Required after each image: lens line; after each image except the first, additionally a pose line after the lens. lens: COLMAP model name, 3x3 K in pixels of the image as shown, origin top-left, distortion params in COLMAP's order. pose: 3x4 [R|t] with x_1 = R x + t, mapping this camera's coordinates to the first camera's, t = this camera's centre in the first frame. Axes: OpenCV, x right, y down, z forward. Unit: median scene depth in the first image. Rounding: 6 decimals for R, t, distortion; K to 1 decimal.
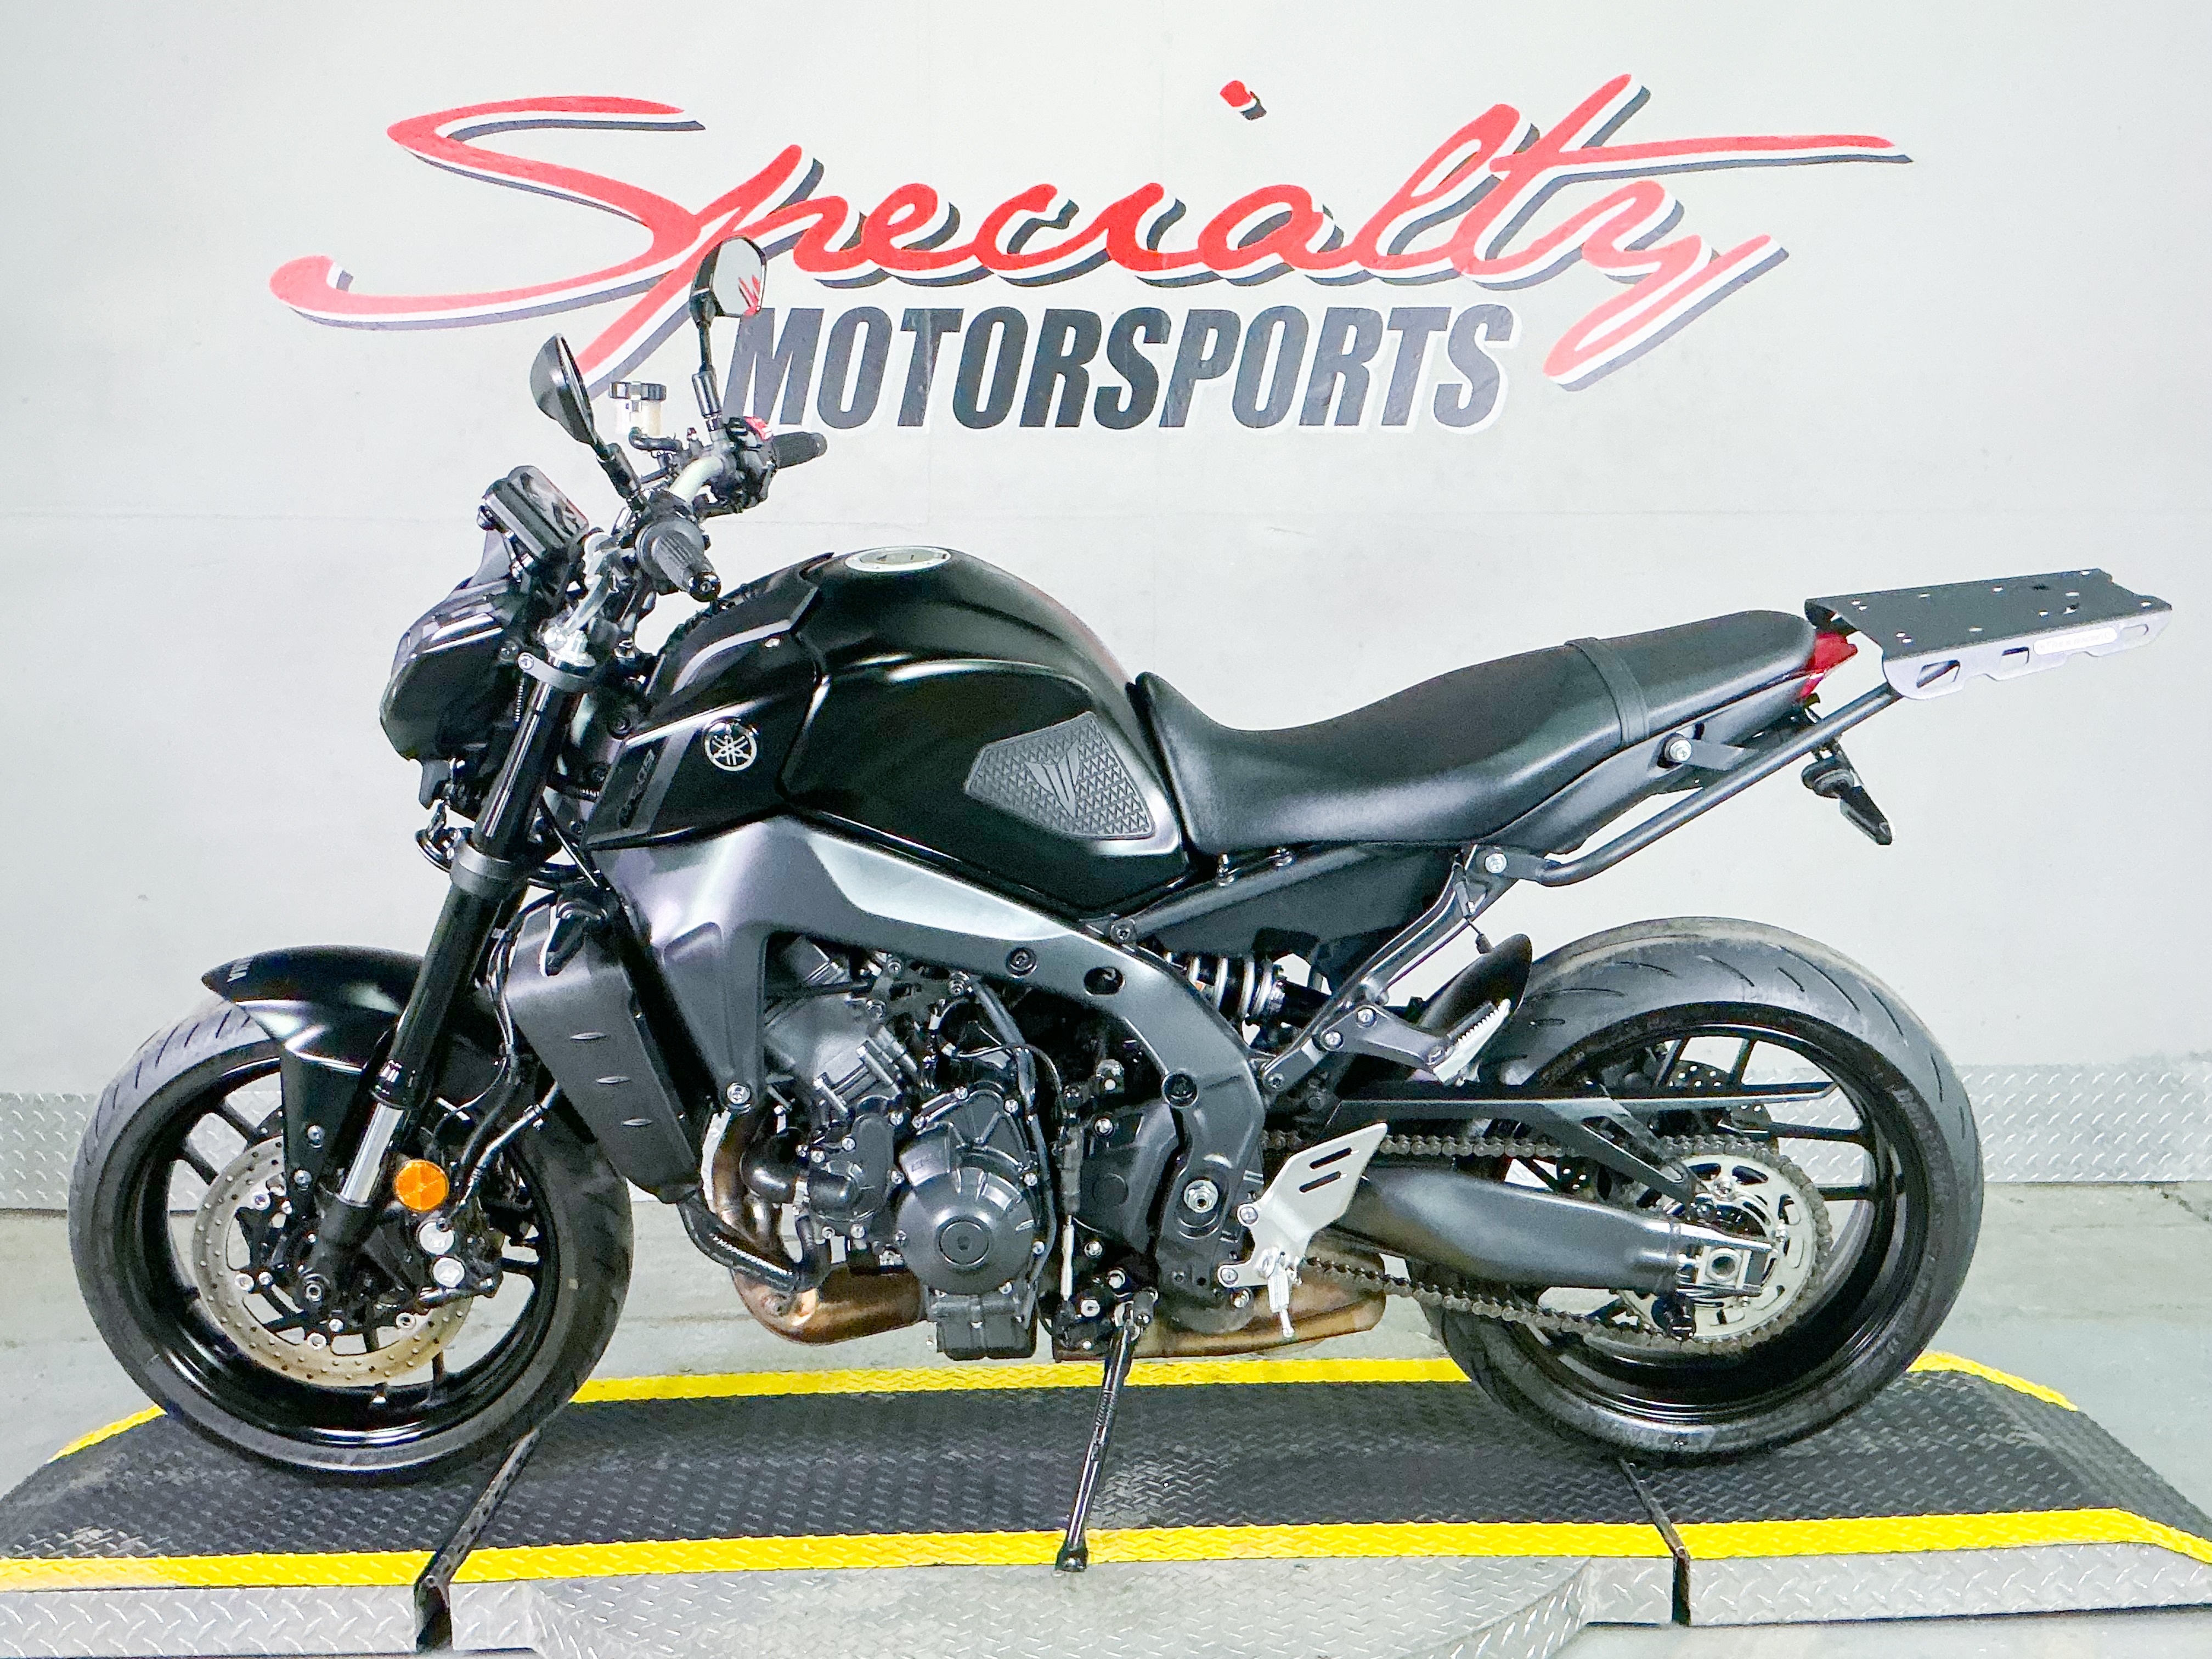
lens RADIAL K [[2468.1, 0, 1101.8], [0, 2468.1, 853.3], [0, 0, 1]] dist [0.042024, 0.000000]
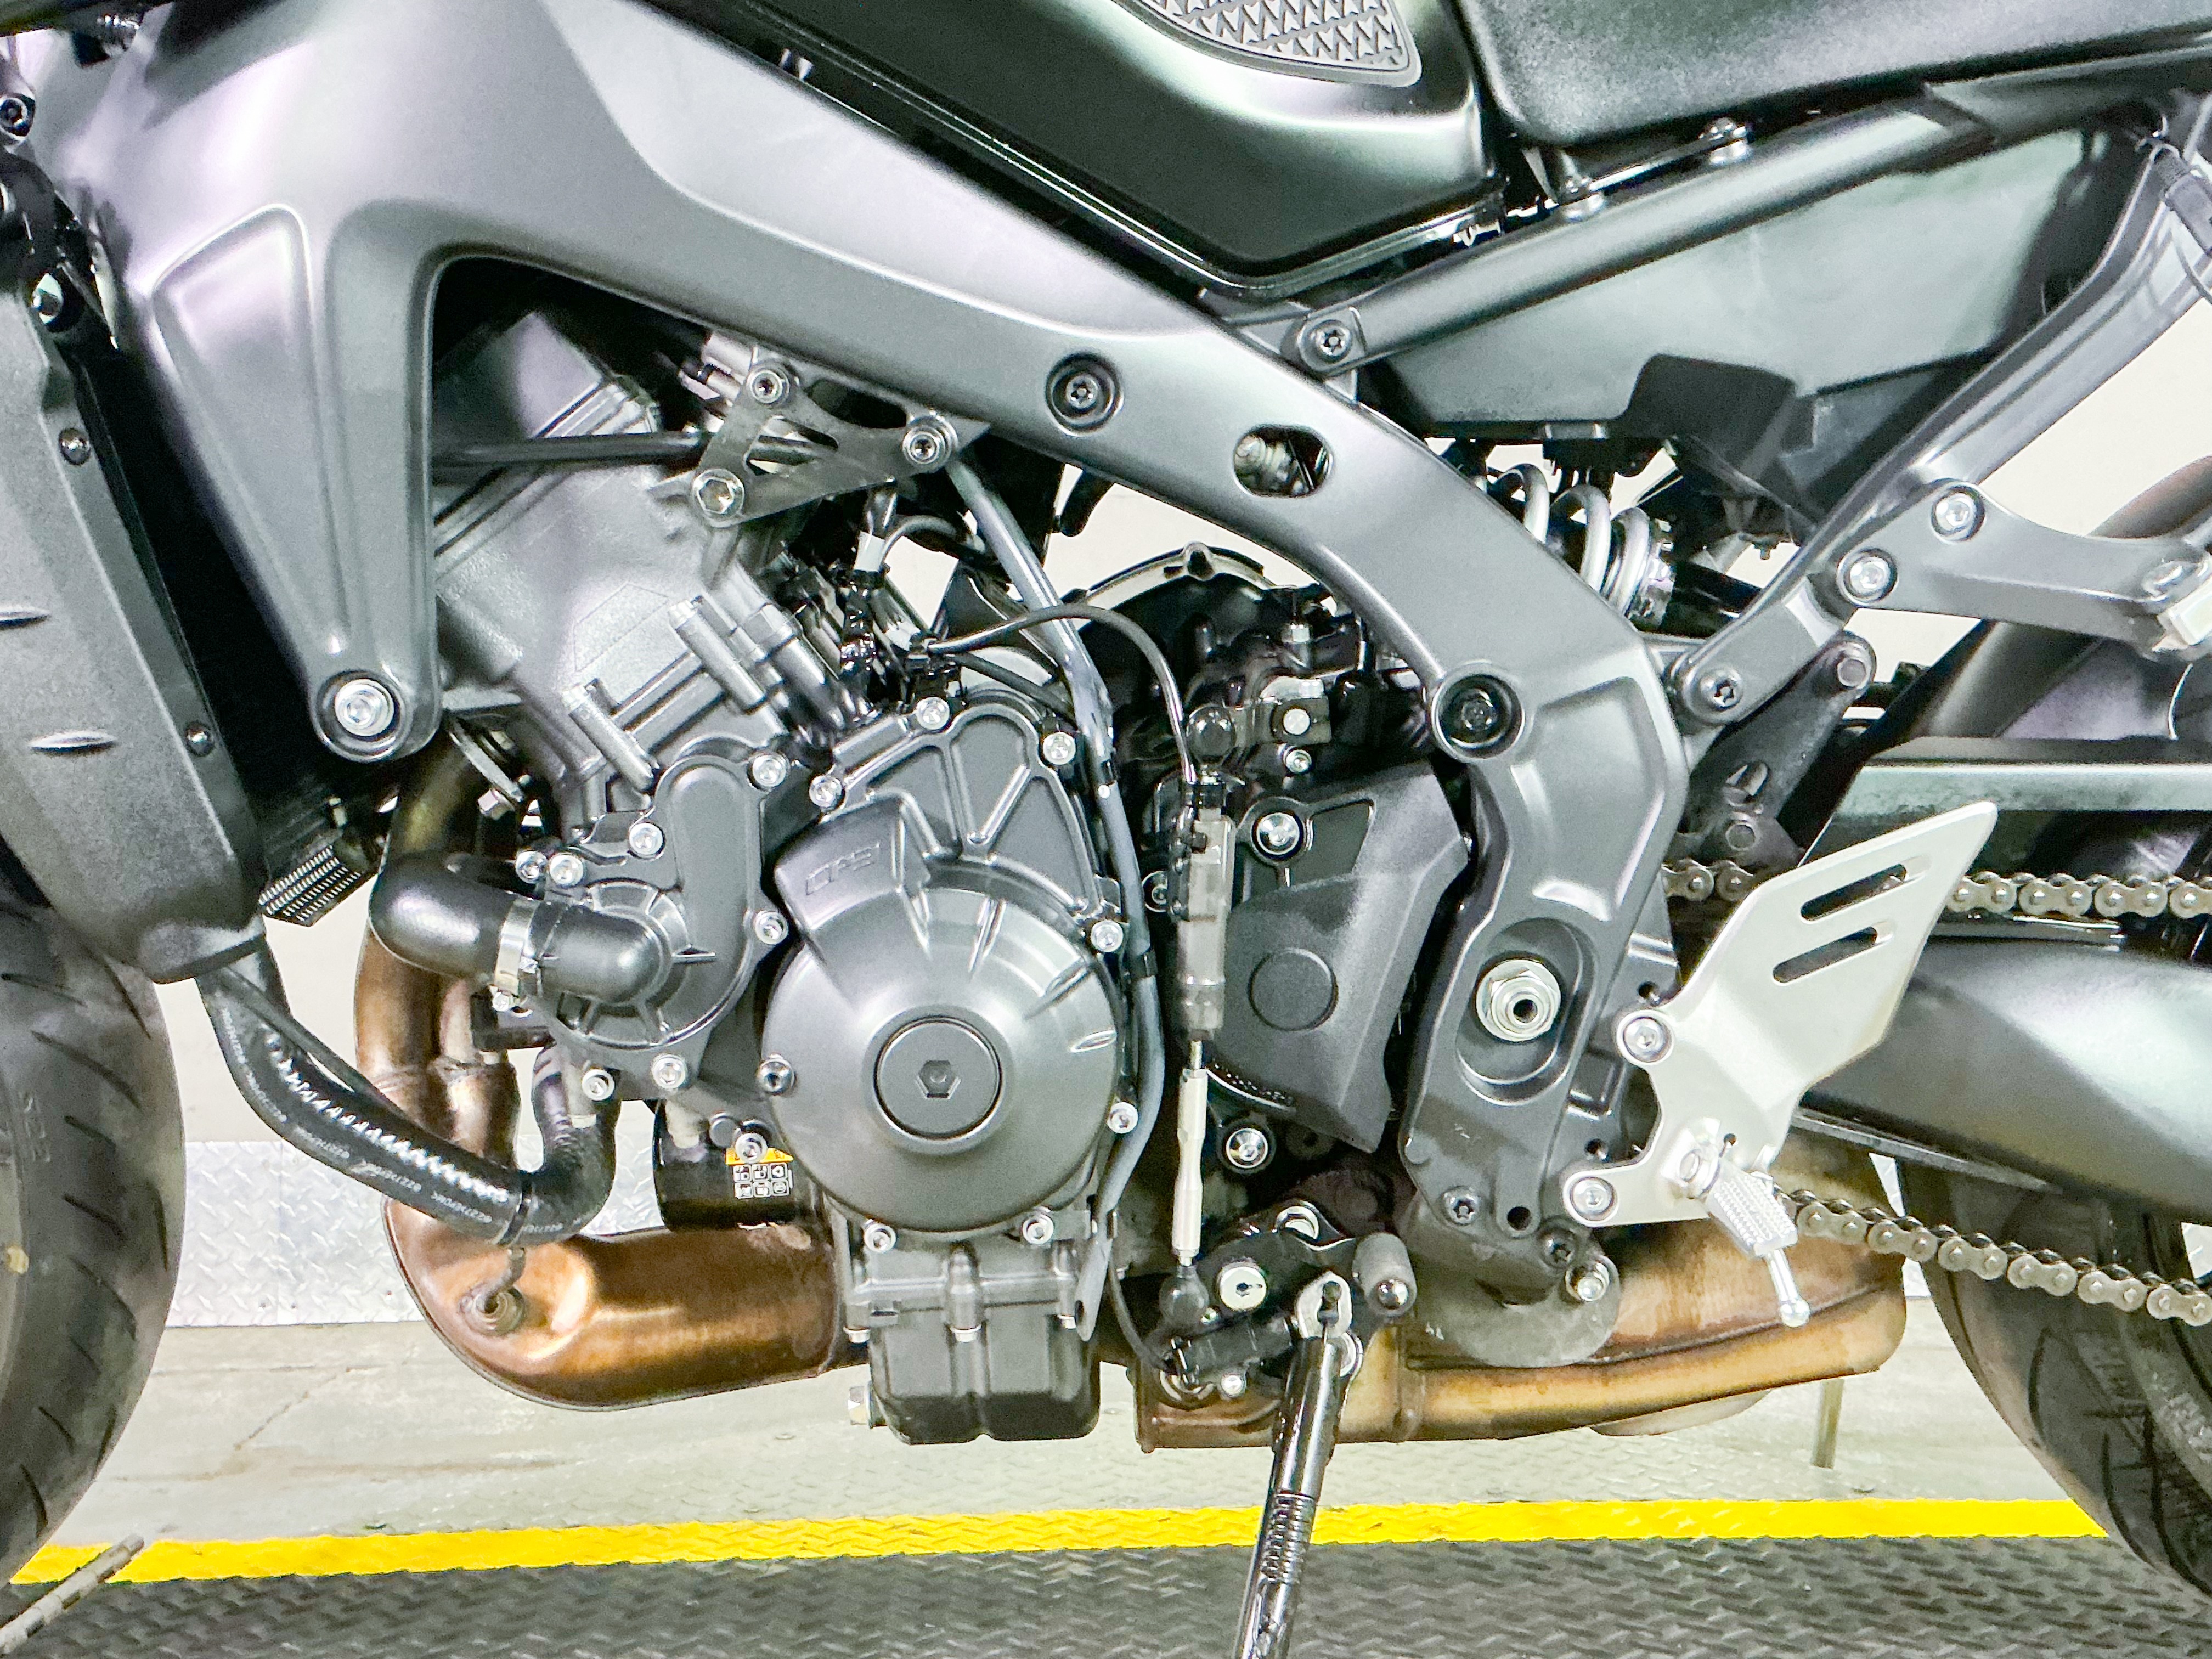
lens RADIAL K [[2478.0, 0, 1103.1], [0, 2478.0, 873.8], [0, 0, 1]] dist [0.032376, 0.000000]
pose [[0.999876, 0.001686, 0.015629, -0.034889], [-0.000064, 0.994663, -0.103180, 0.159923], [-0.015720, 0.103167, 0.994540, 0.591345]]
